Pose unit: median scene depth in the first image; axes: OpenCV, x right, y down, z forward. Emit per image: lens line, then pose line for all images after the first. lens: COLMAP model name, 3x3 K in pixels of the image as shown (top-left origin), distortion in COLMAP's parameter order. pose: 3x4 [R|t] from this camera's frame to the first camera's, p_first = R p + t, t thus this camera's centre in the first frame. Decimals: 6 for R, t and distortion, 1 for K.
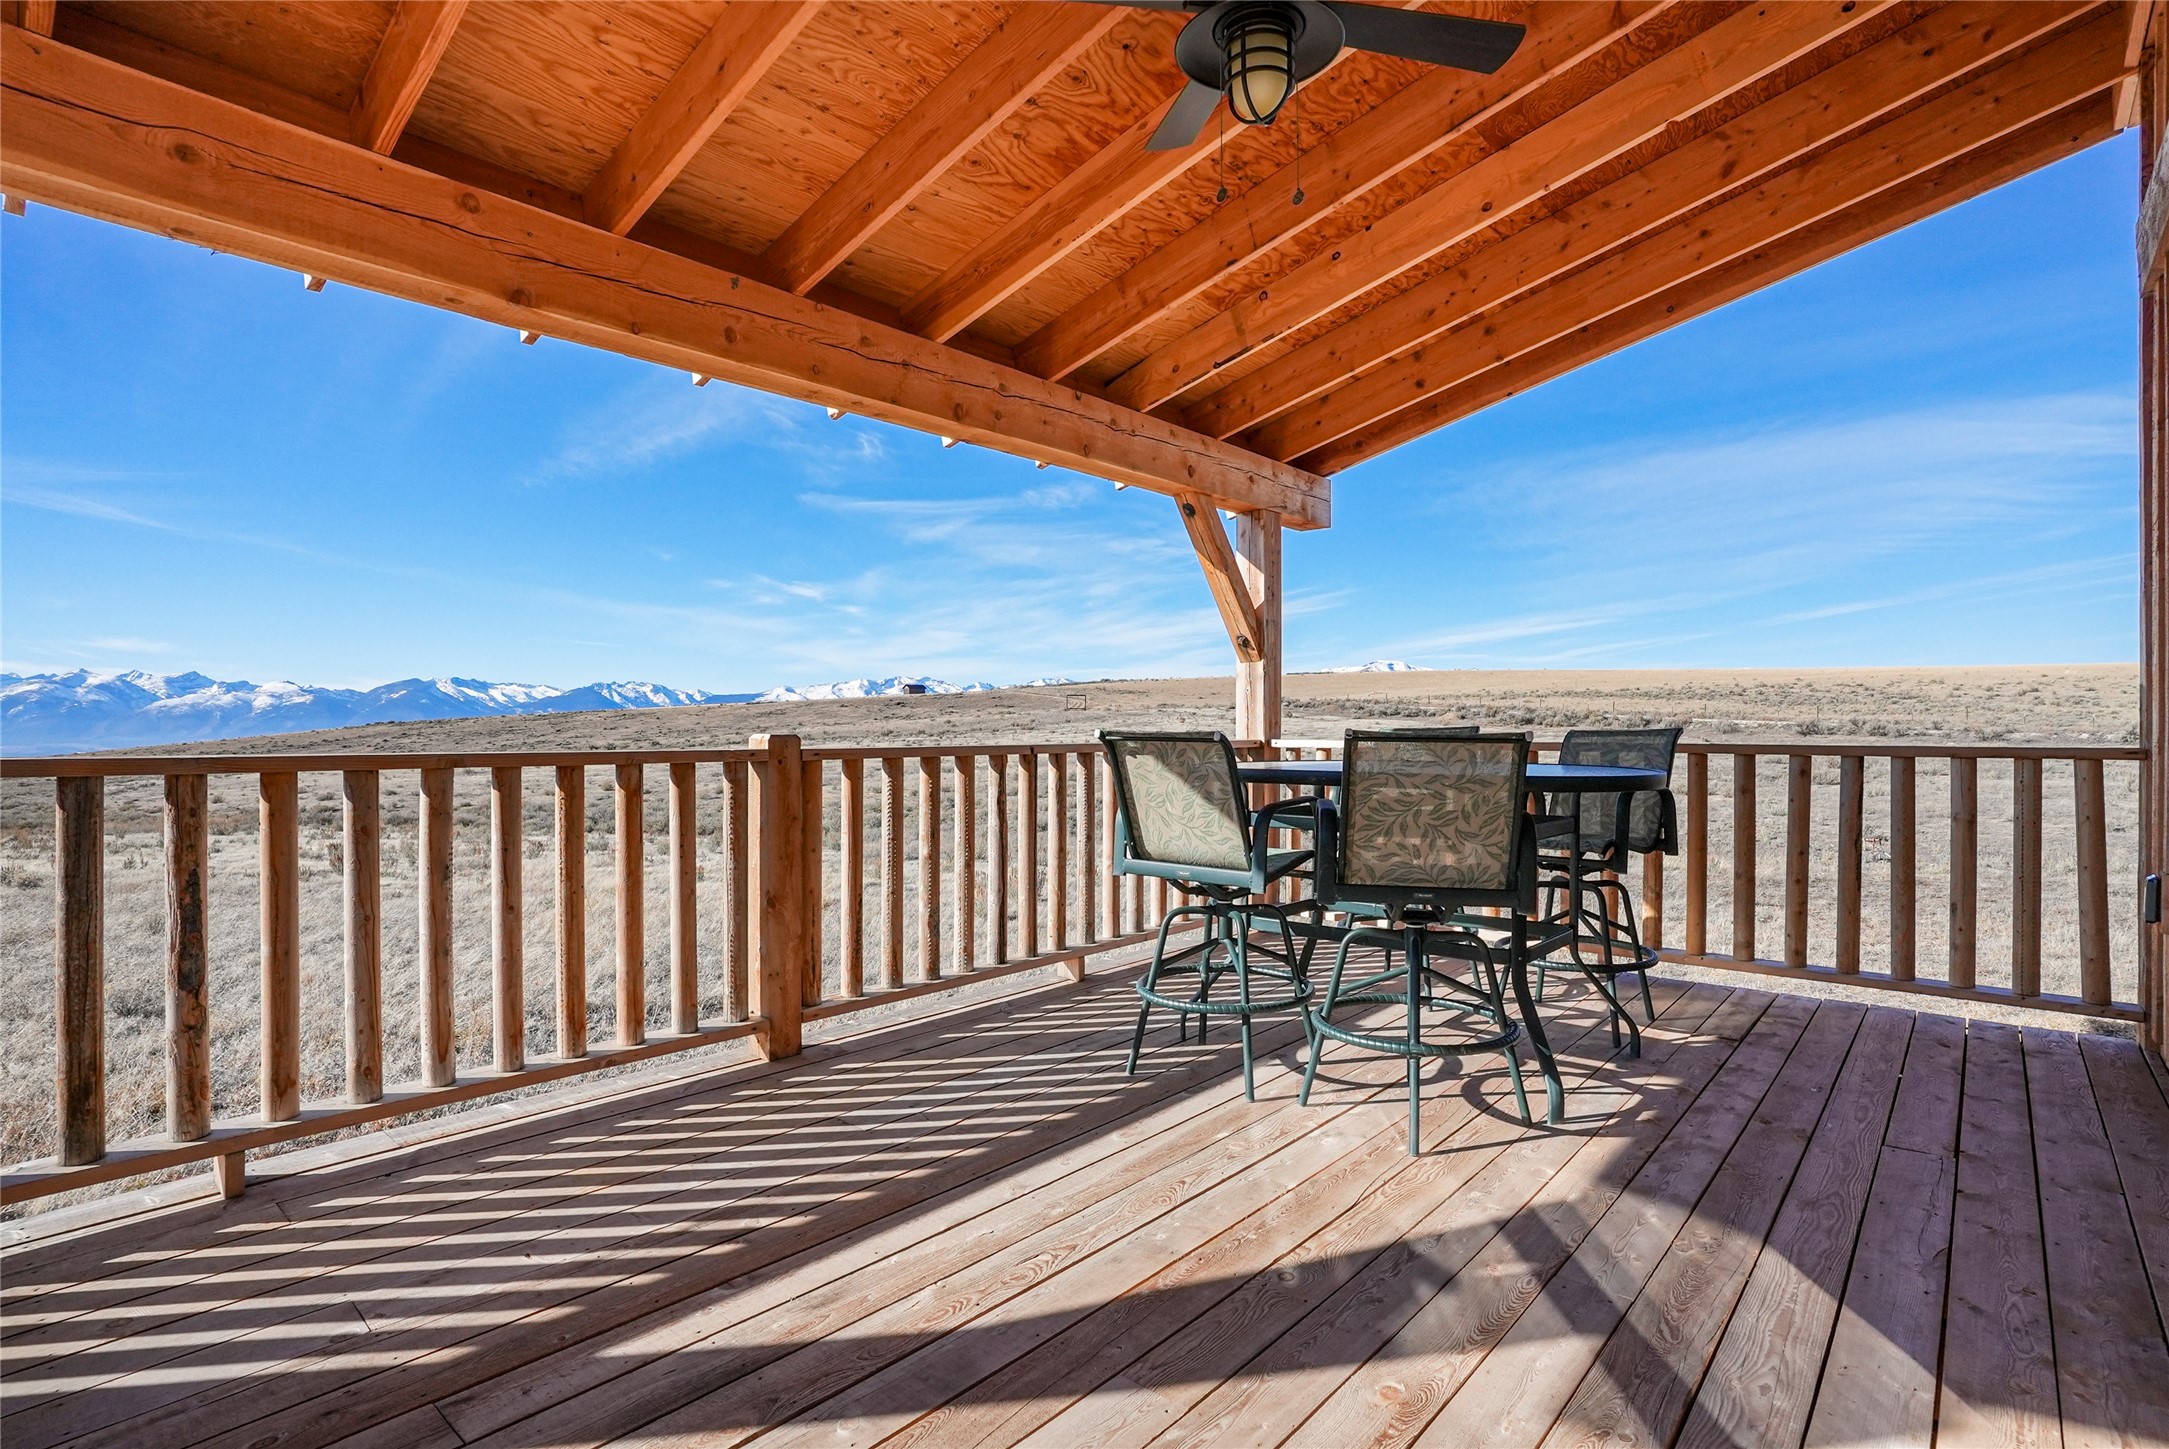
lens RADIAL K [[1079.3, 0, 1093.0], [0, 1079.3, 734.3], [0, 0, 1]] dist [-0.077100, 0.032803]
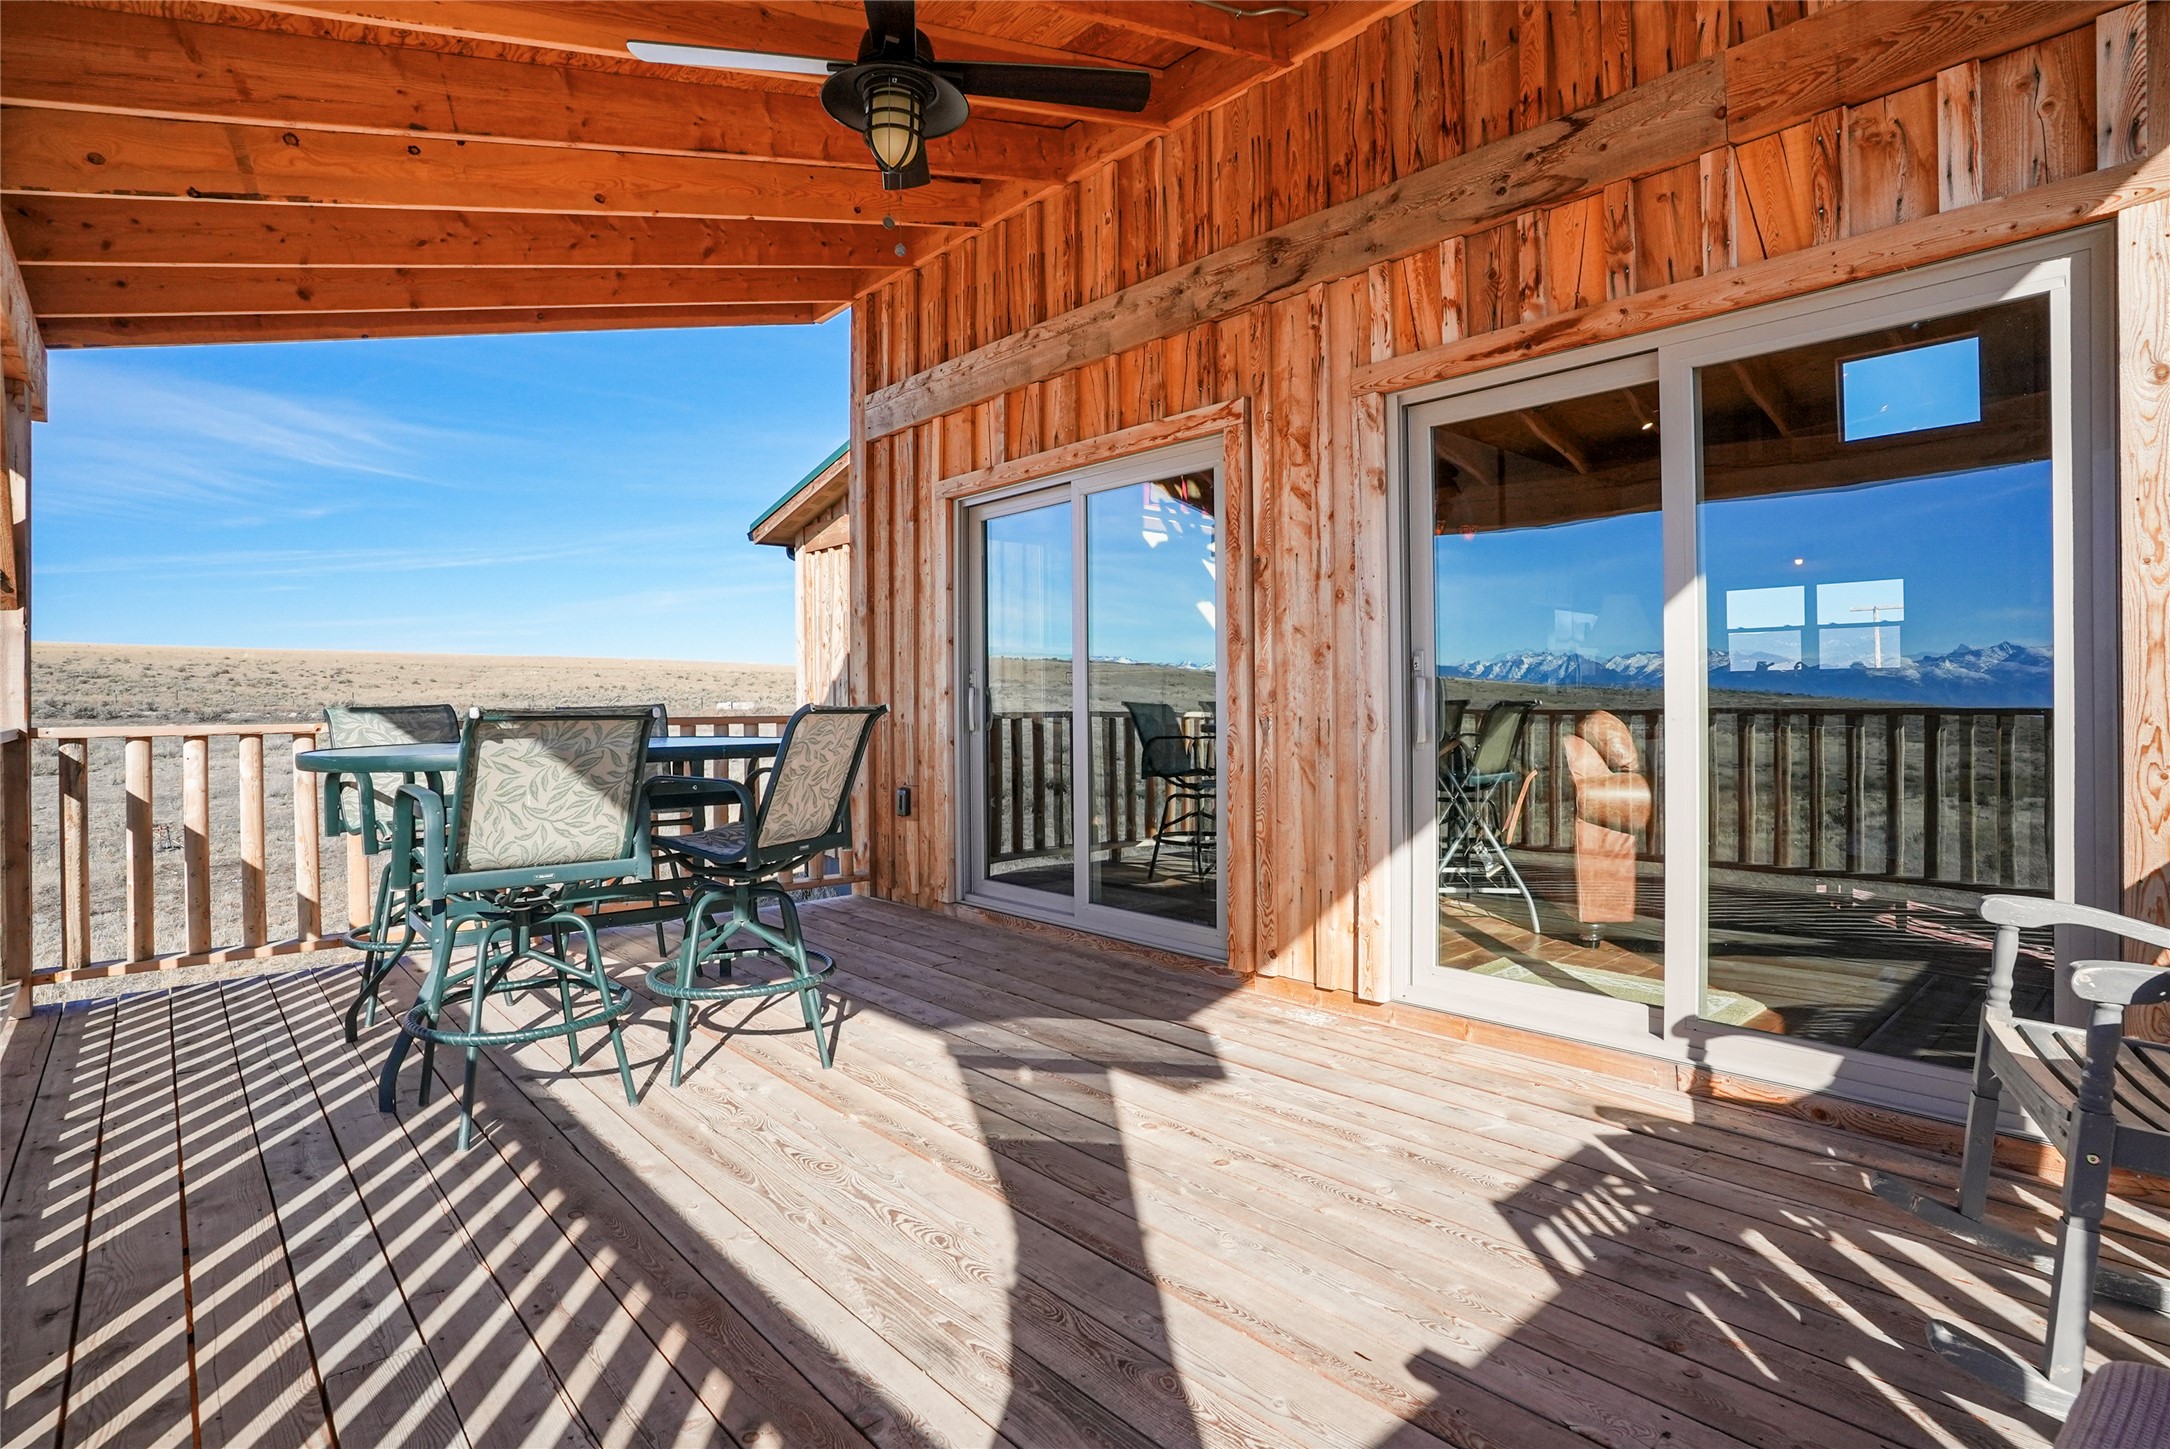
lens RADIAL K [[1079.8, 0, 1081.6], [0, 1079.8, 710.5], [0, 0, 1]] dist [-0.077100, 0.032803]
pose [[0.123670, -0.010239, 0.992271, -0.656181], [0.014901, 0.999853, 0.008460, -0.002123], [-0.992212, 0.013739, 0.123804, 0.456802]]
